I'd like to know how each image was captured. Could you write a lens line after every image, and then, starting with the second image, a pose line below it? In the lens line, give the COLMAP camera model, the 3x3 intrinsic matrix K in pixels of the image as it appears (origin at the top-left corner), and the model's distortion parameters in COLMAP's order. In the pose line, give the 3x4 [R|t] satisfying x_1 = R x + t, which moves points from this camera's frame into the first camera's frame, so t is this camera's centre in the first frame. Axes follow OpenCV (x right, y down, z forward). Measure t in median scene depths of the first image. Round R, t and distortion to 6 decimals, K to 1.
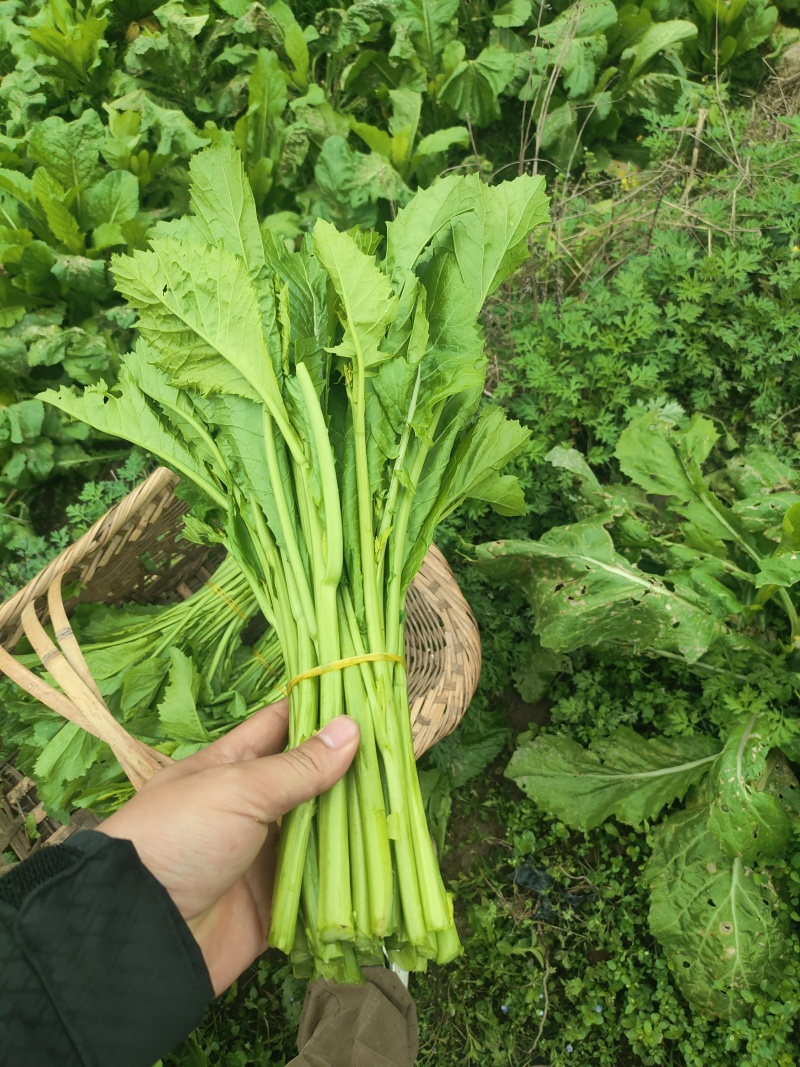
lens RADIAL K [[810.4, 0, 400.0], [0, 810.4, 533.5], [0, 0, 1]] dist [0.031718, -0.007265]
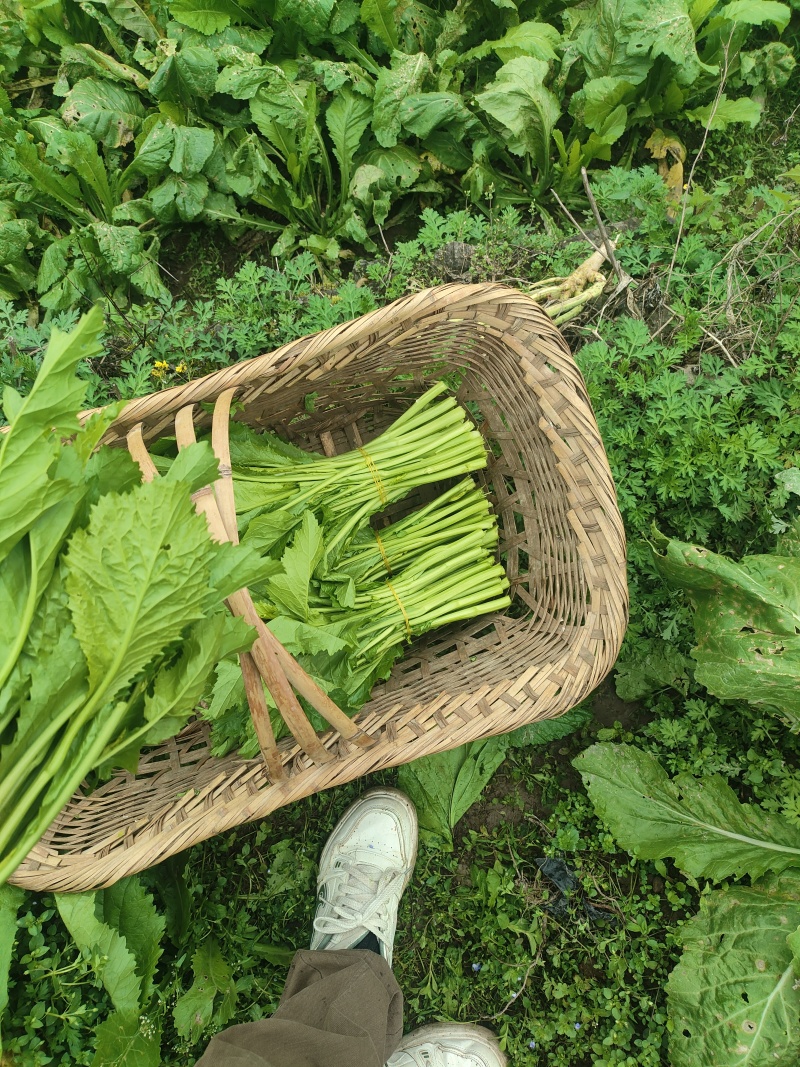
lens RADIAL K [[798.2, 0, 400.0], [0, 798.2, 533.5], [0, 0, 1]] dist [0.066246, -0.042801]
pose [[0.917073, 0.398714, -0.001924, -0.166575], [-0.390825, 0.899863, 0.193658, -0.045058], [0.078945, -0.176846, 0.981067, 0.130465]]
